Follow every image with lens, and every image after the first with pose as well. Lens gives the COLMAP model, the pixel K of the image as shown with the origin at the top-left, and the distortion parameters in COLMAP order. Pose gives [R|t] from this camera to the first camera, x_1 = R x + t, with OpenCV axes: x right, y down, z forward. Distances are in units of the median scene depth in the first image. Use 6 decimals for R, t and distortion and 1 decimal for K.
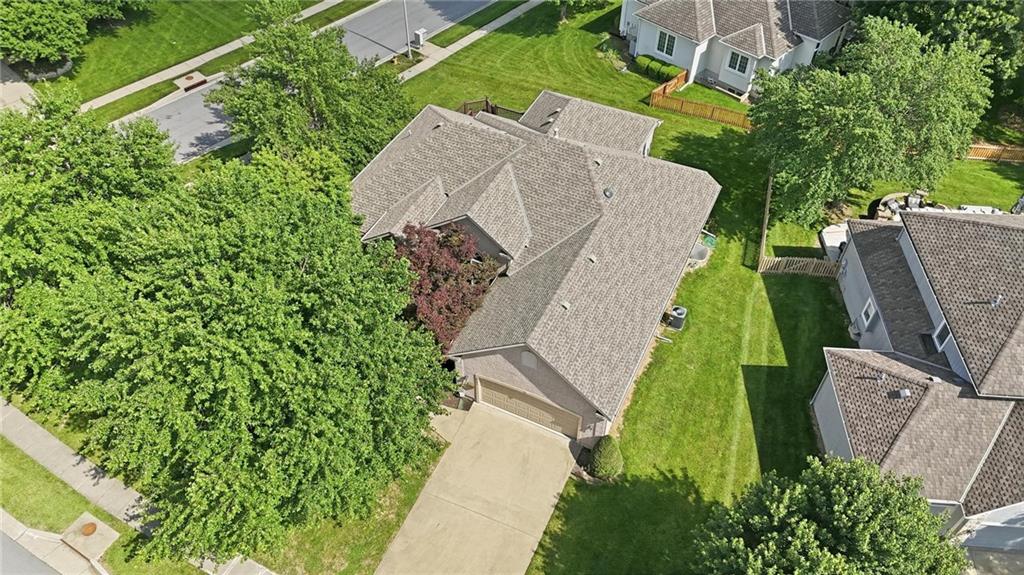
lens RADIAL K [[759.5, 0, 507.2], [0, 759.5, 286.2], [0, 0, 1]] dist [0.063837, -0.027143]
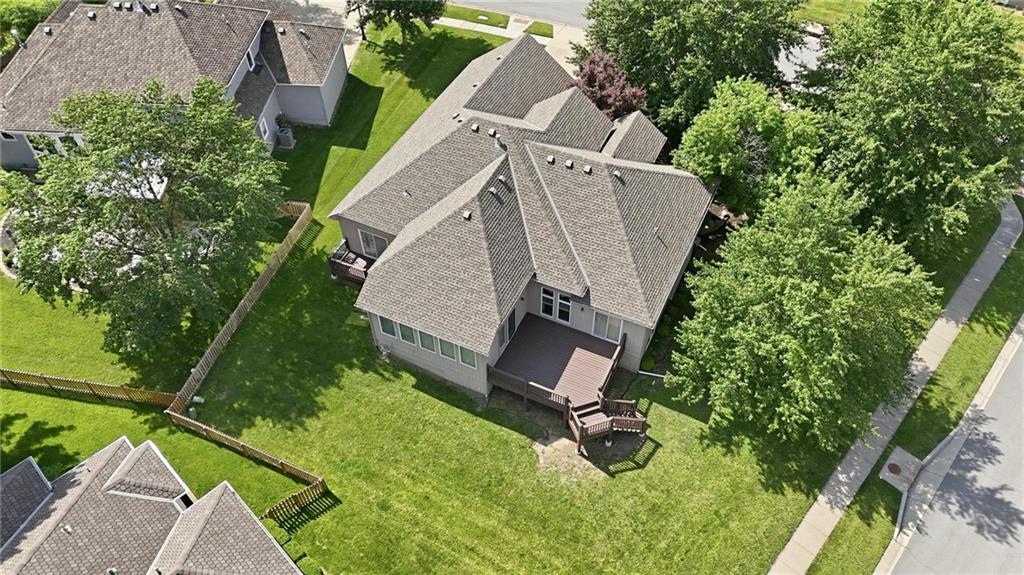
lens RADIAL K [[759.5, 0, 513.0], [0, 759.5, 286.8], [0, 0, 1]] dist [0.063837, -0.027143]
pose [[-0.999999, 0.001094, -0.000130, 0.052700], [-0.000213, -0.076195, 0.997093, -1.387721], [0.001081, 0.997092, 0.076195, 1.263507]]
